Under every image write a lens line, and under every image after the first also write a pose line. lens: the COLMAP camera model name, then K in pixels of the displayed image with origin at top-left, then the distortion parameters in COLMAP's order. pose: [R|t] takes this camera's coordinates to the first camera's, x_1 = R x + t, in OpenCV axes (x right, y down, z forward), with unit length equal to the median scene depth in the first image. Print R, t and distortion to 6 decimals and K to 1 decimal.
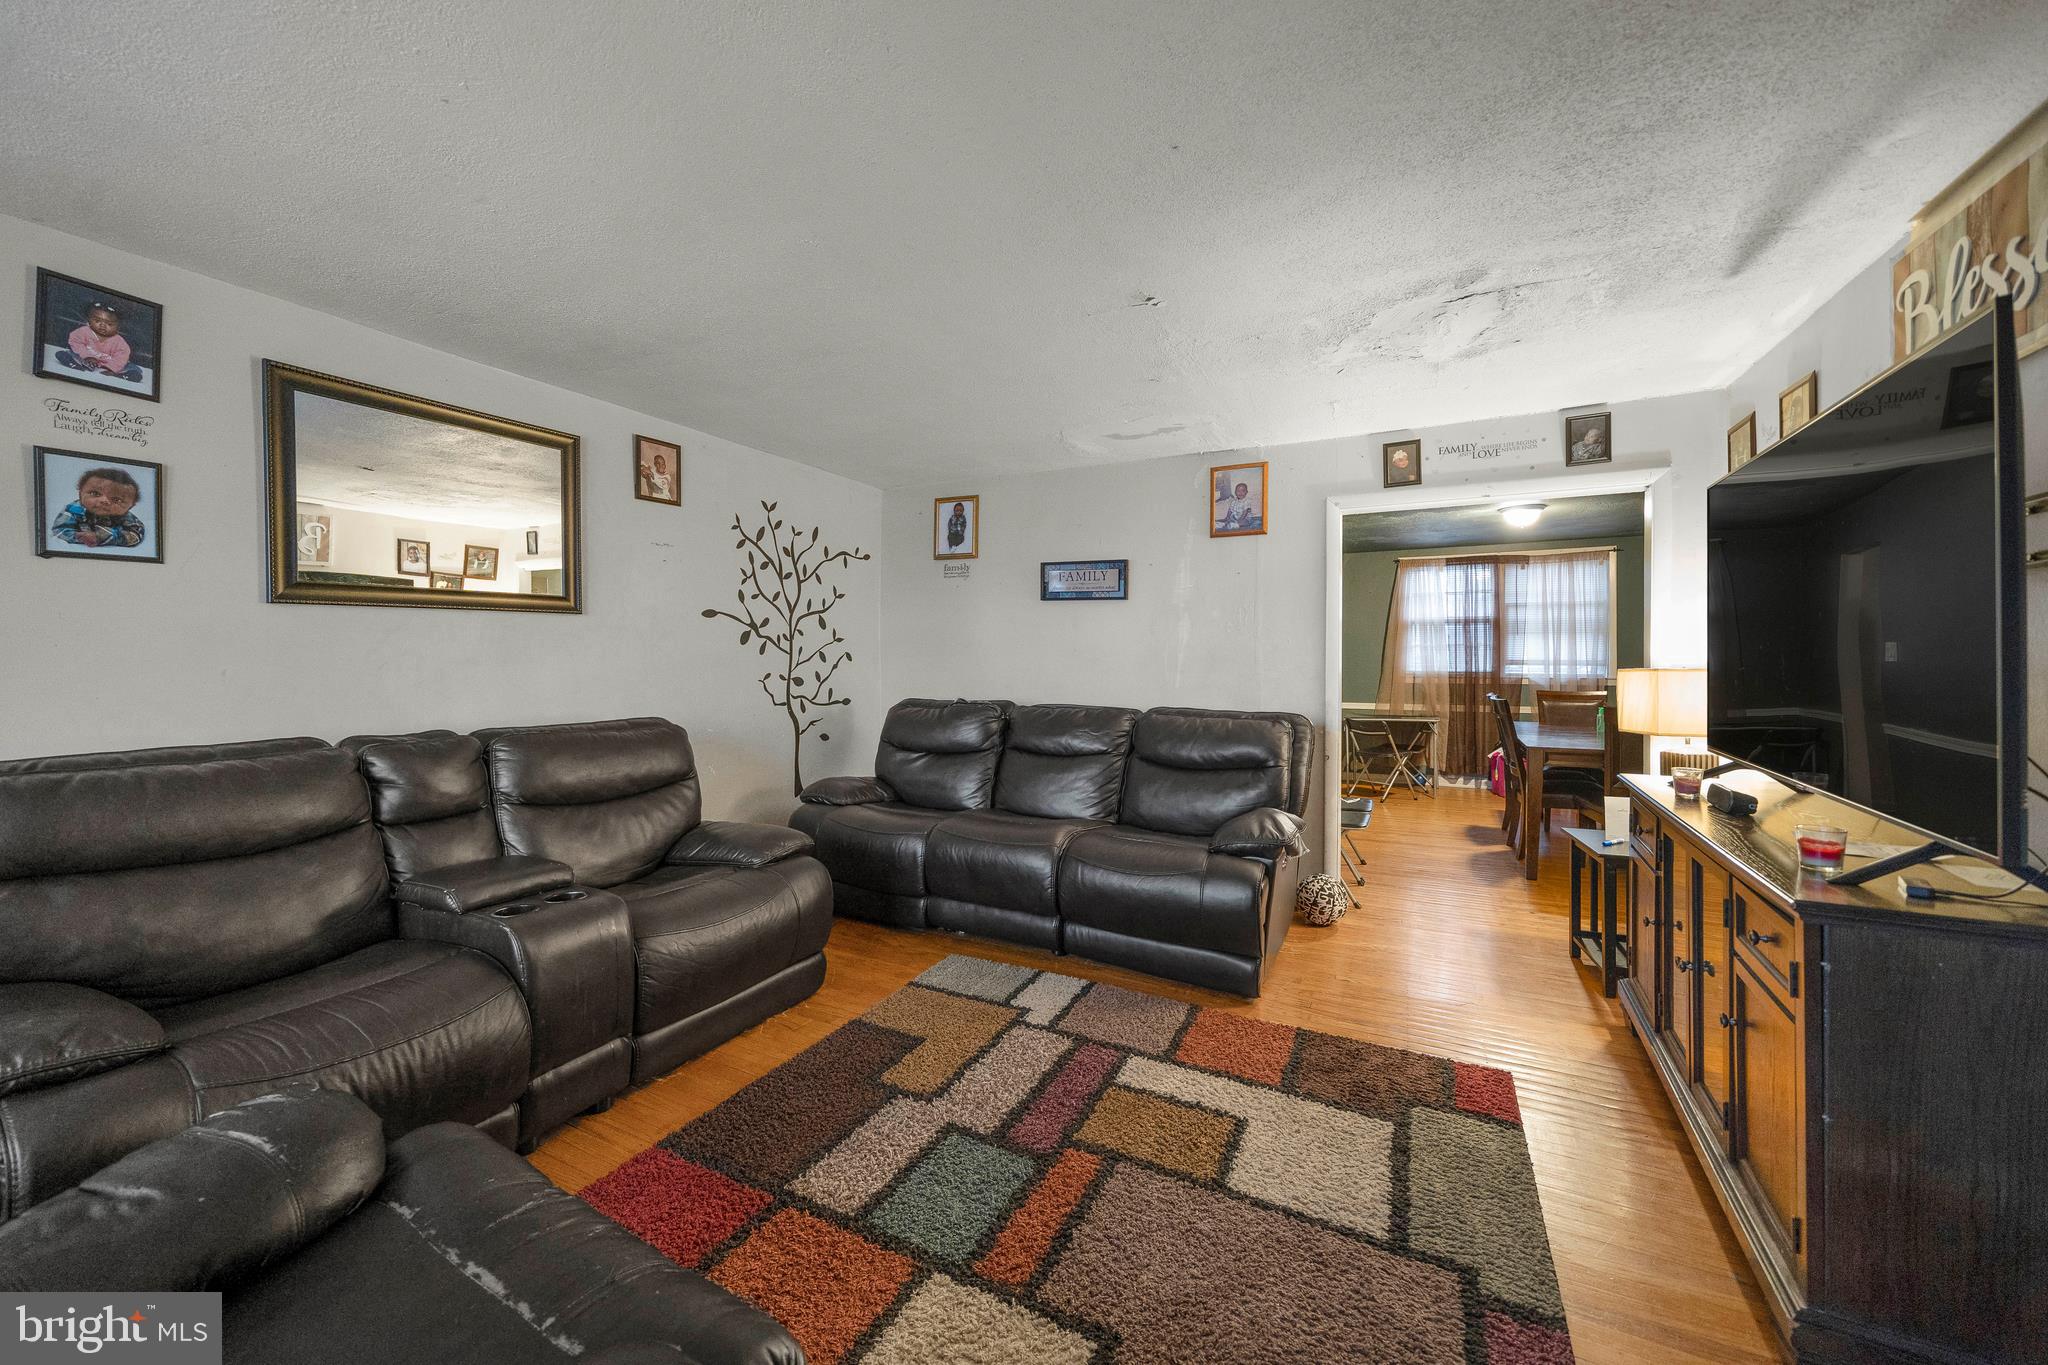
lens RADIAL K [[760.4, 0, 1022.6], [0, 760.4, 659.1], [0, 0, 1]] dist [-0.005639, -0.000457]
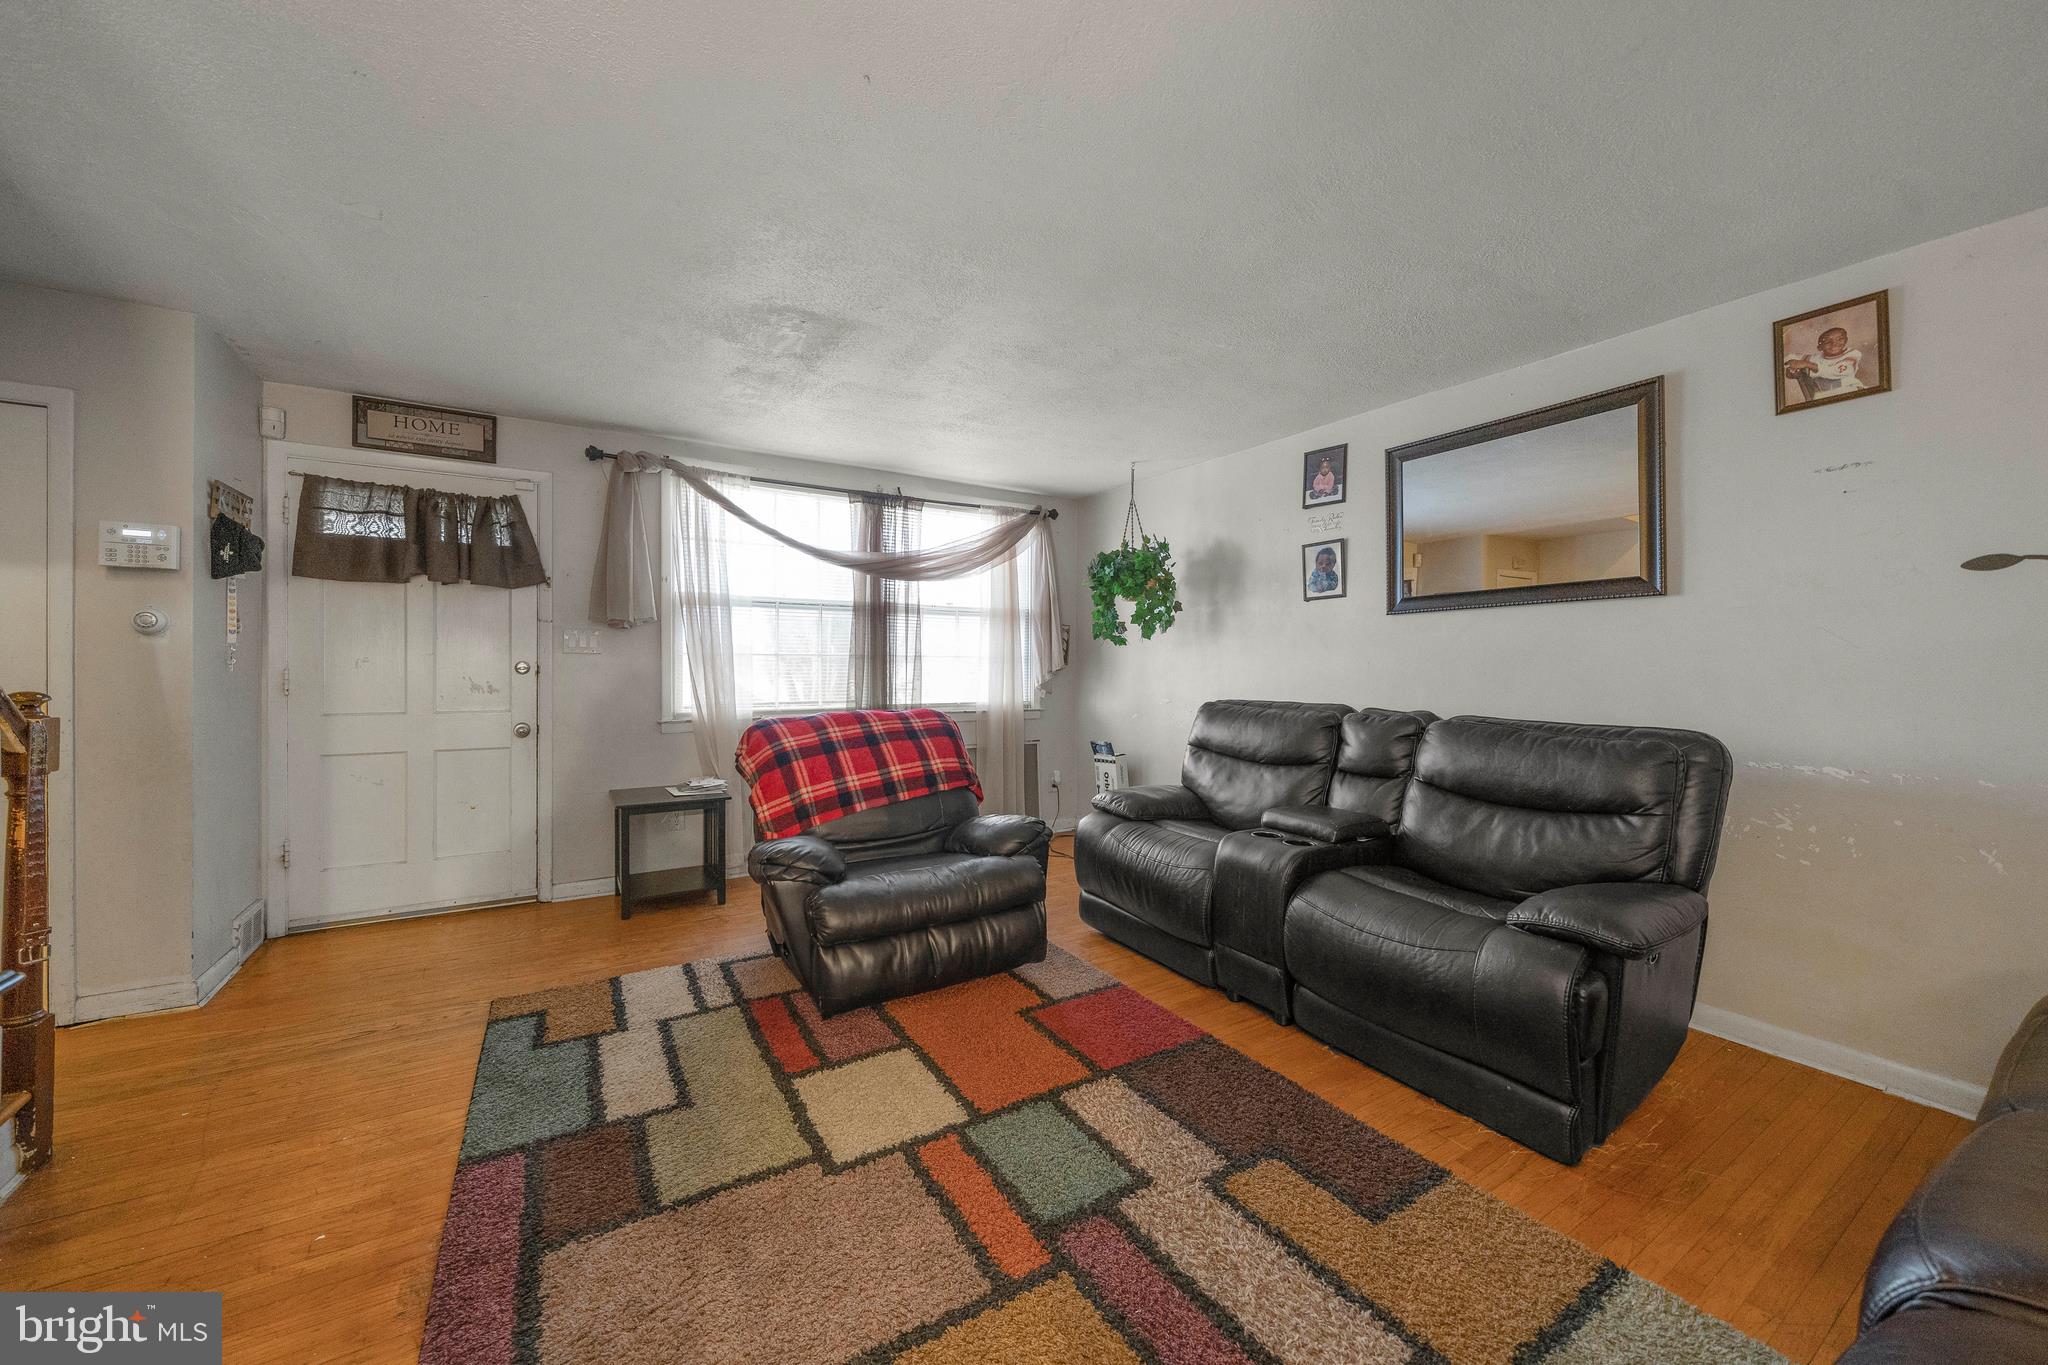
lens RADIAL K [[760.4, 0, 1026.3], [0, 760.4, 663.2], [0, 0, 1]] dist [-0.005639, -0.000457]
pose [[-0.508750, -0.004079, -0.860905, 0.435056], [-0.007255, 0.999974, -0.000451, 0.017335], [0.860884, 0.006017, -0.508766, 0.796666]]
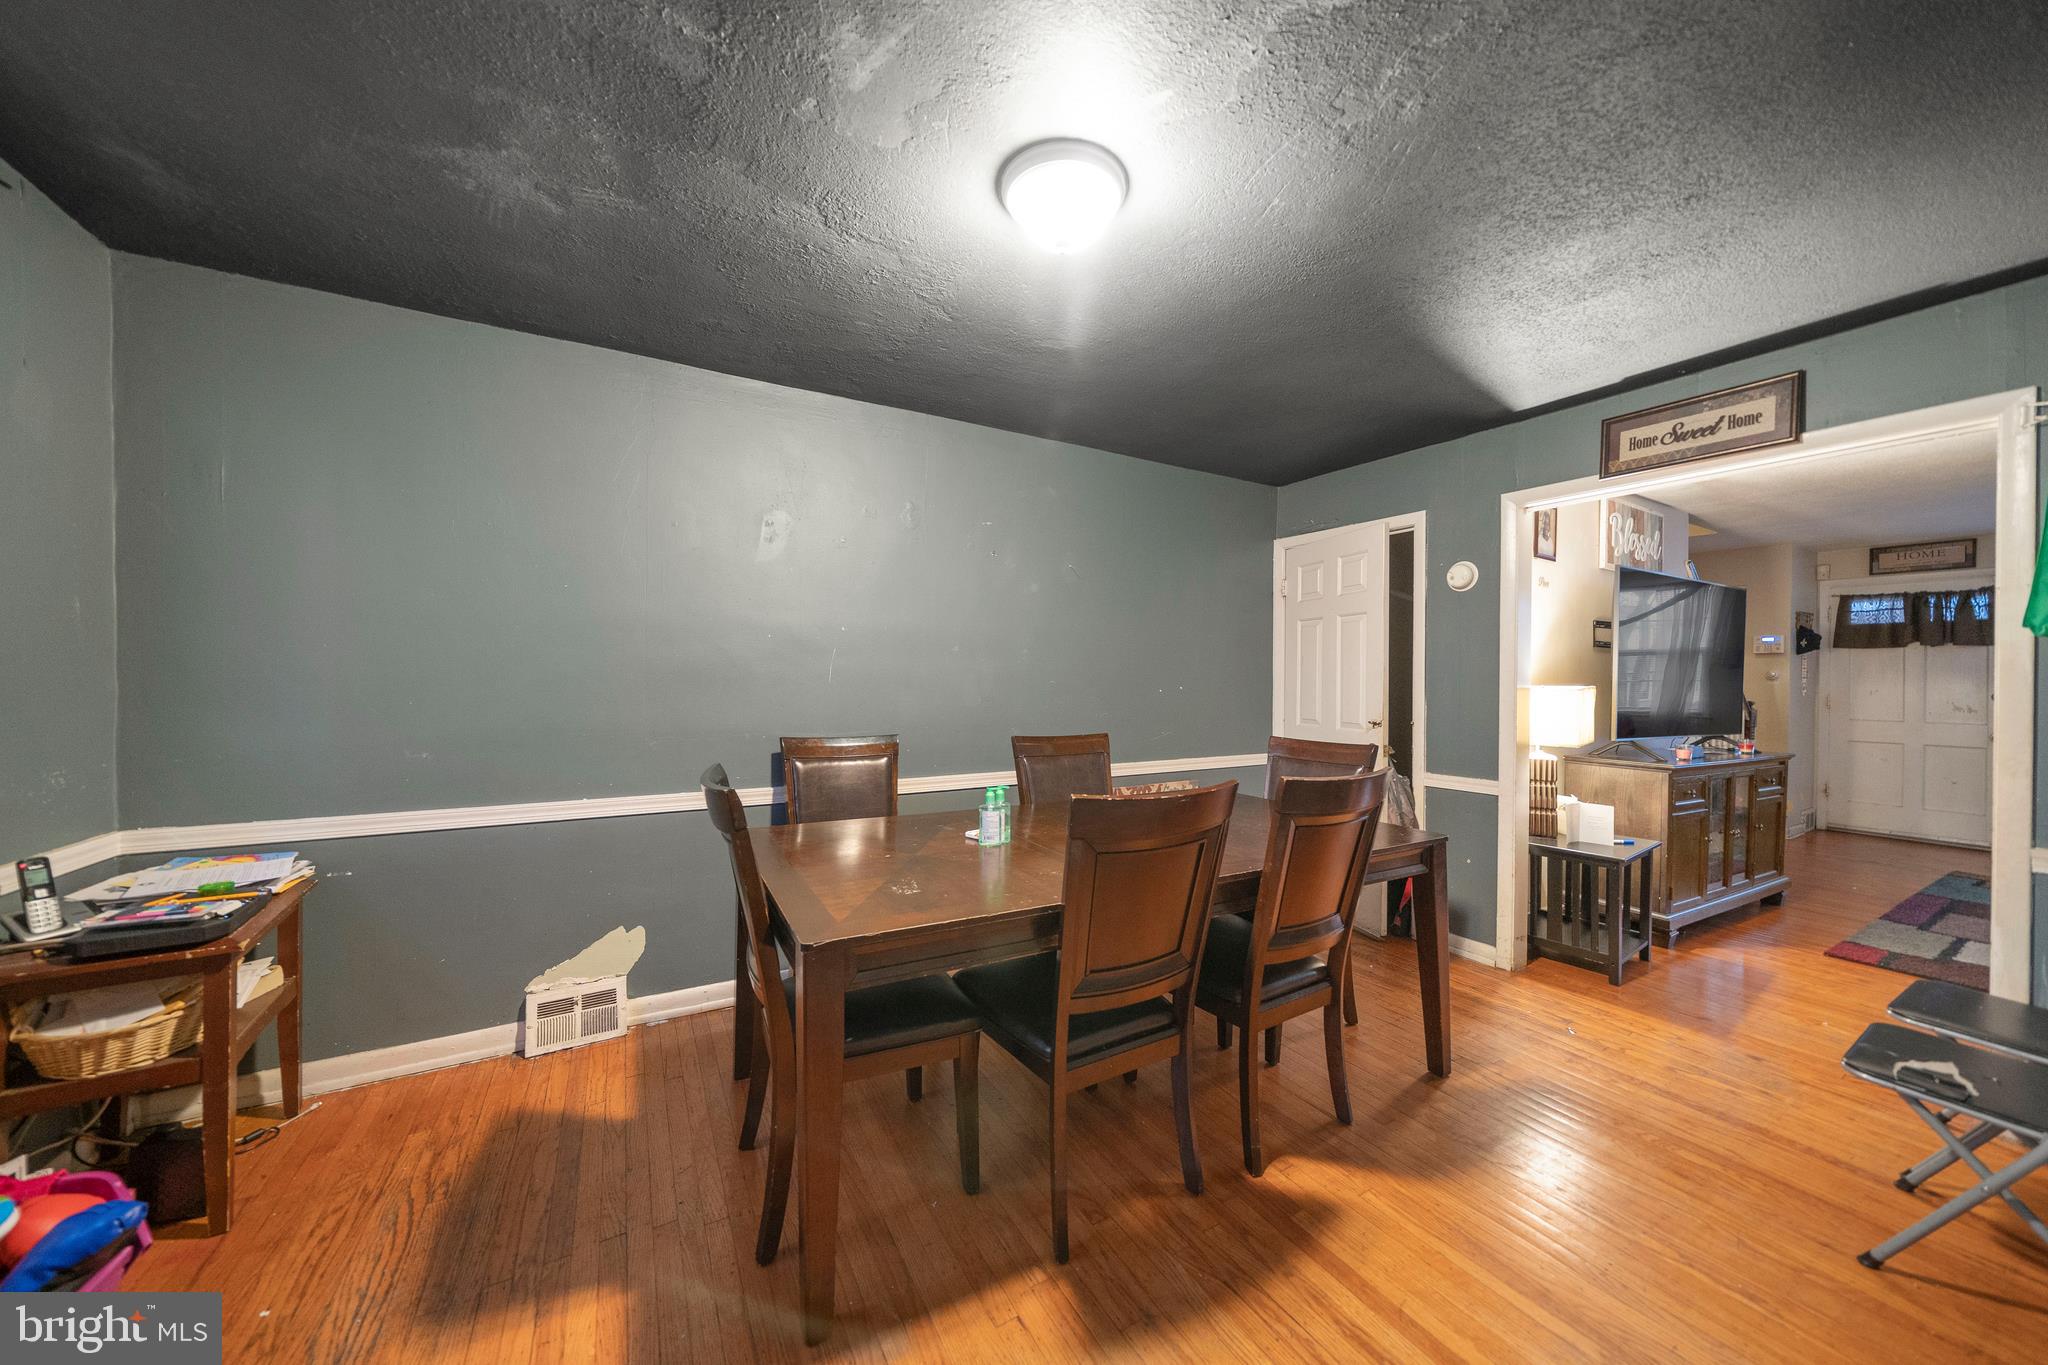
lens RADIAL K [[709.8, 0, 1021.9], [0, 709.8, 682.1], [0, 0, 1]] dist [-0.001823, 0.000330]
pose [[-0.849165, -0.011145, 0.528009, 0.772860], [-0.005183, 0.999905, 0.012770, -0.006252], [-0.528102, 0.008107, -0.849143, 1.796926]]
